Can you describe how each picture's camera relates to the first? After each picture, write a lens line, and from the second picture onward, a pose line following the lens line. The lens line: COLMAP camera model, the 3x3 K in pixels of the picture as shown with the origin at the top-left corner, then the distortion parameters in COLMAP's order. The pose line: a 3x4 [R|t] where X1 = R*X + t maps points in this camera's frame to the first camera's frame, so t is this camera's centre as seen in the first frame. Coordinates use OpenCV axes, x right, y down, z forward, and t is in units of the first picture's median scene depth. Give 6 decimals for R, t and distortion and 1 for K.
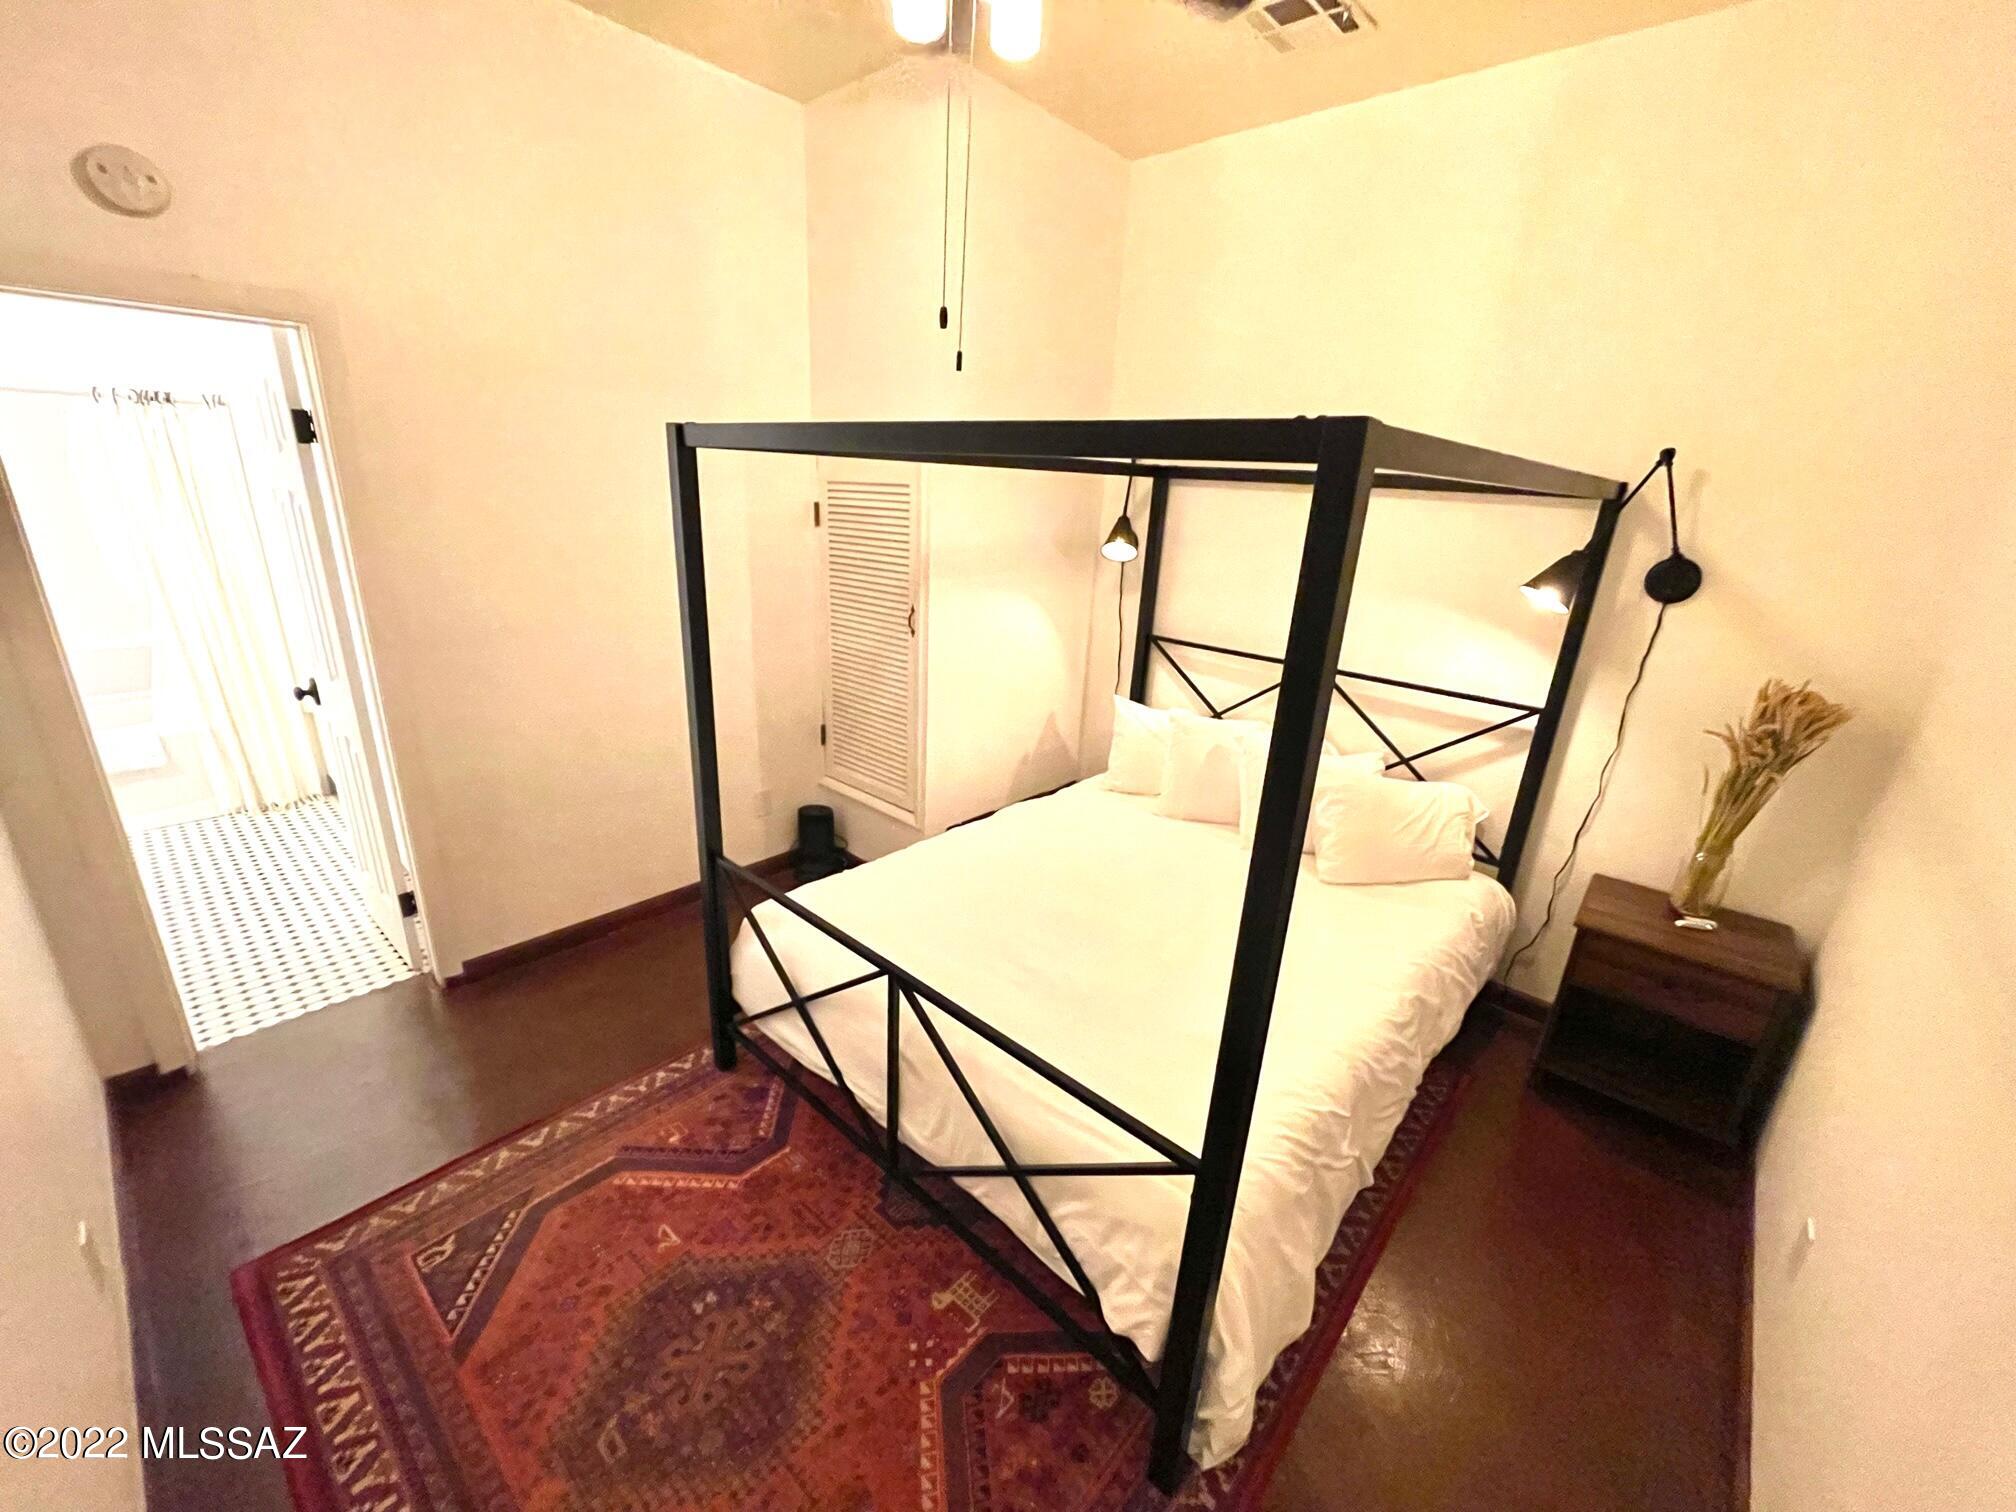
lens RADIAL K [[815.3, 0, 1000.1], [0, 815.3, 761.3], [0, 0, 1]] dist [-0.002158, 0.000254]
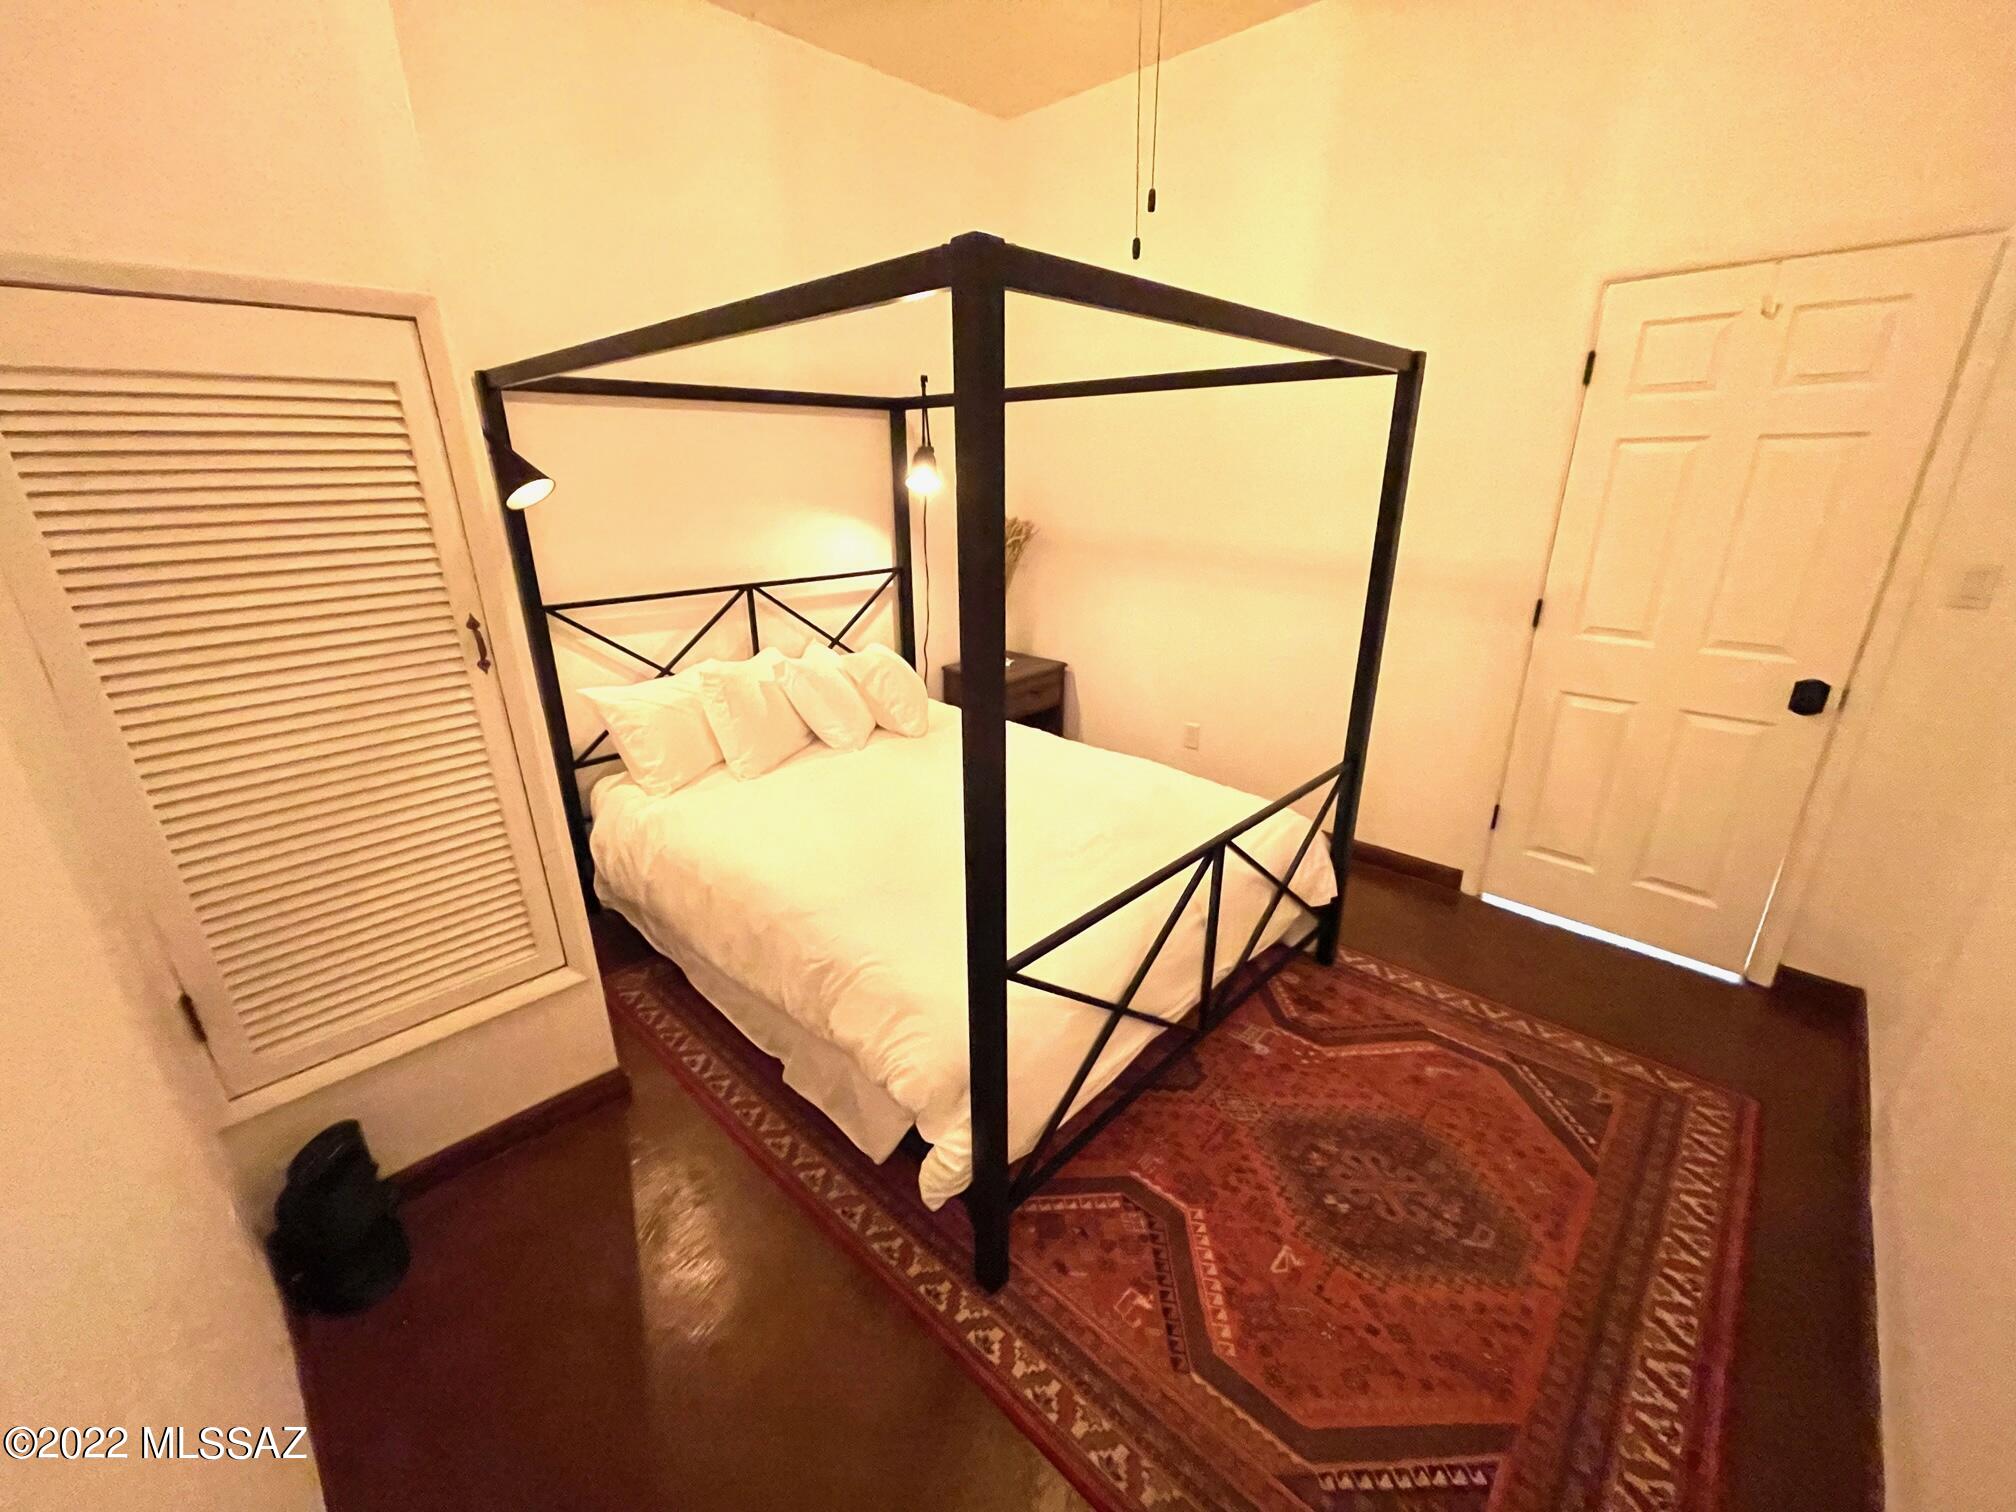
lens RADIAL K [[815.3, 0, 1000.1], [0, 815.3, 761.3], [0, 0, 1]] dist [-0.002158, 0.000254]
pose [[0.021965, -0.380302, 0.924601, -0.988185], [0.325883, 0.877037, 0.352997, -0.282648], [-0.945155, 0.293558, 0.143198, 0.976993]]
